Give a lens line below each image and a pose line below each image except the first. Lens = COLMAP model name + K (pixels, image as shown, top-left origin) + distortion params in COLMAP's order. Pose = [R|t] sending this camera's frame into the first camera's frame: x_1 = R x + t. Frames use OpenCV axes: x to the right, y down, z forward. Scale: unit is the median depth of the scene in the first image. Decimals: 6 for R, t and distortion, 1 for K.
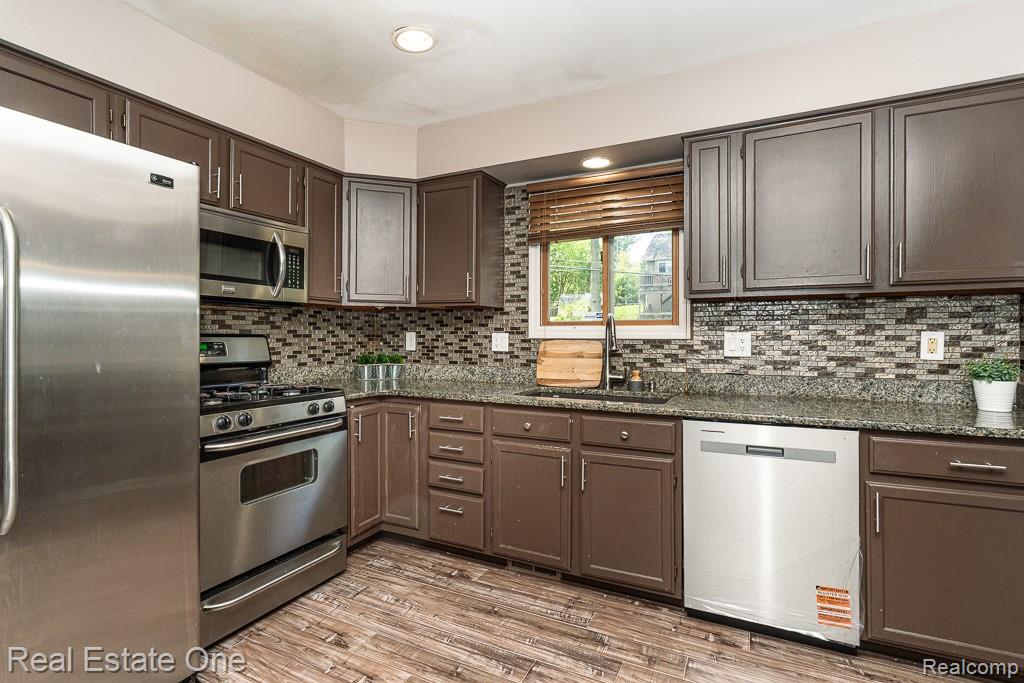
lens RADIAL K [[507.8, 0, 513.0], [0, 507.8, 333.1], [0, 0, 1]] dist [-0.008818, 0.002969]
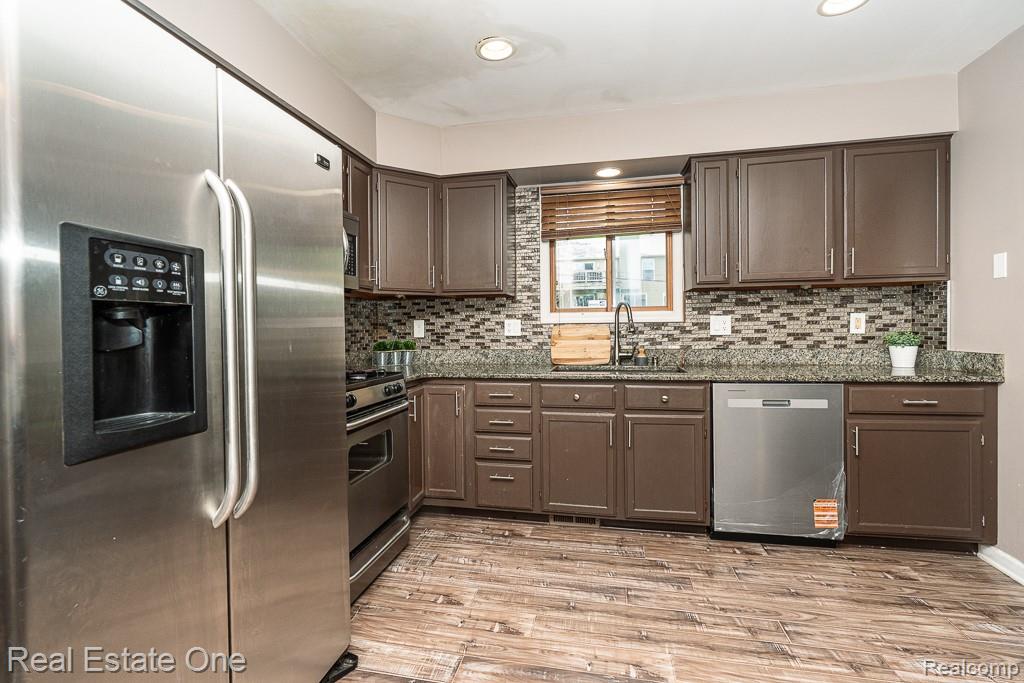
lens RADIAL K [[474.1, 0, 517.1], [0, 474.1, 332.8], [0, 0, 1]] dist [-0.006987, 0.001295]
pose [[0.965308, -0.015903, 0.260628, -0.366845], [0.012786, 0.999825, 0.013653, 0.019266], [-0.260800, -0.009847, 0.965343, -0.006593]]
